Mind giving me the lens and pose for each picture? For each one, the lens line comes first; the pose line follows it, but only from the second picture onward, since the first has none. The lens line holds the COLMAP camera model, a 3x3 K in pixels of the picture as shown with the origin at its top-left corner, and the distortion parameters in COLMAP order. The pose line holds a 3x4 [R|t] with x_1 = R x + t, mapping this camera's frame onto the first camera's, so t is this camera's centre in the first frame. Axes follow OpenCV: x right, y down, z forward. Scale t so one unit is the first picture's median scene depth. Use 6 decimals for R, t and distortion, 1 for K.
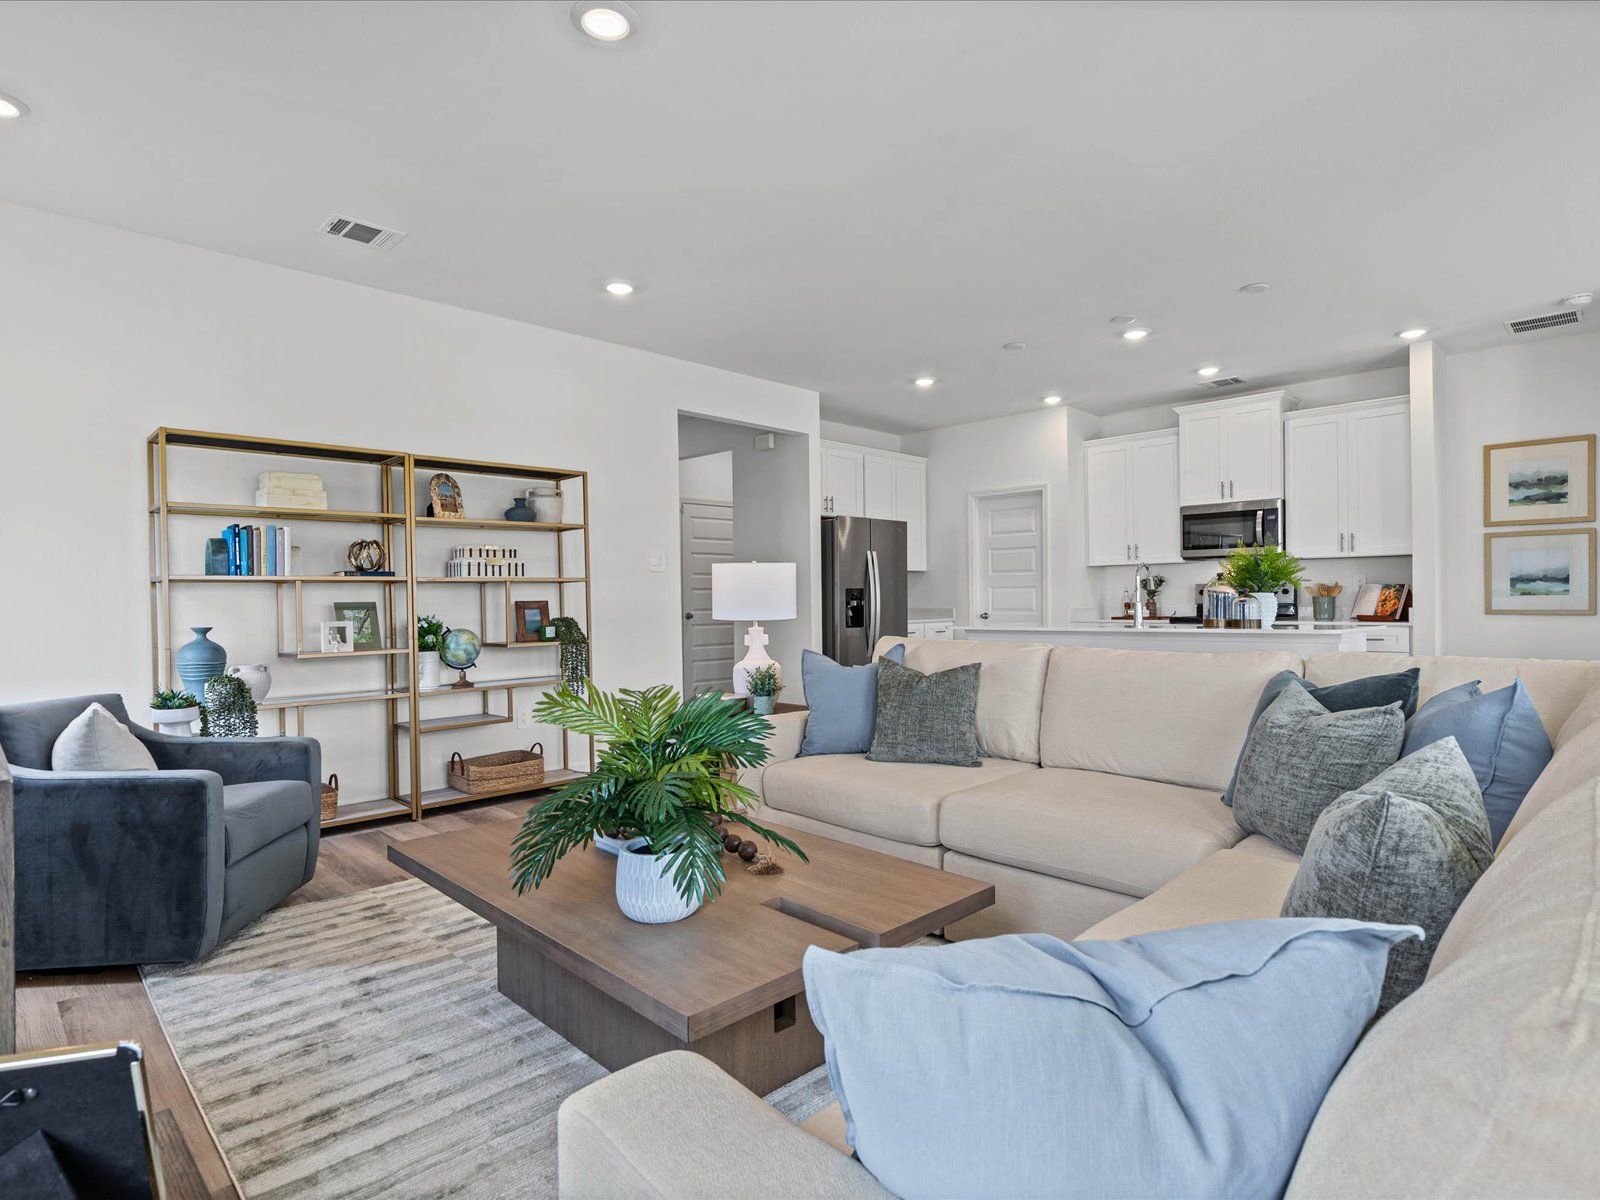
lens RADIAL K [[841.3, 0, 799.2], [0, 841.3, 600.4], [0, 0, 1]] dist [-0.000155, -0.000166]
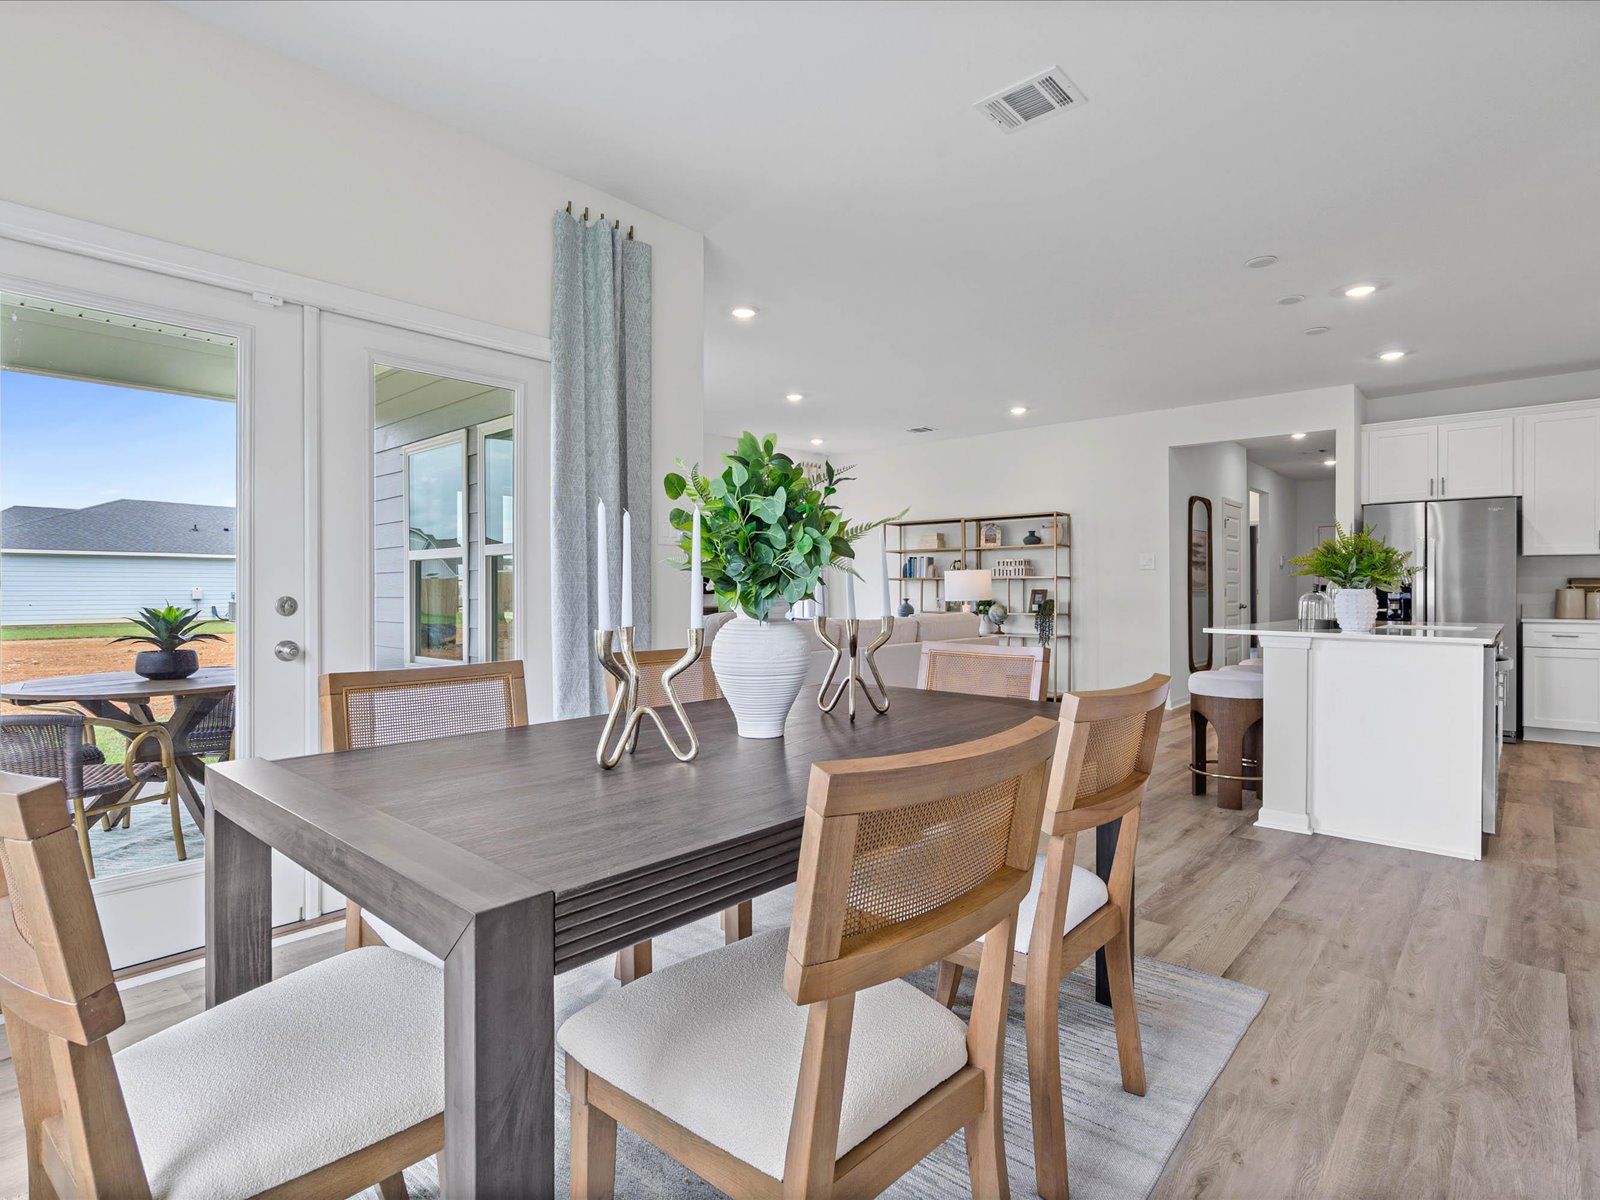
lens RADIAL K [[841.3, 0, 798.7], [0, 841.3, 594.1], [0, 0, 1]] dist [-0.000155, -0.000166]
pose [[0.073251, 0.018482, -0.997142, 1.389469], [-0.003340, 0.999827, 0.018286, -0.019830], [0.997308, 0.001991, 0.073300, 0.383512]]
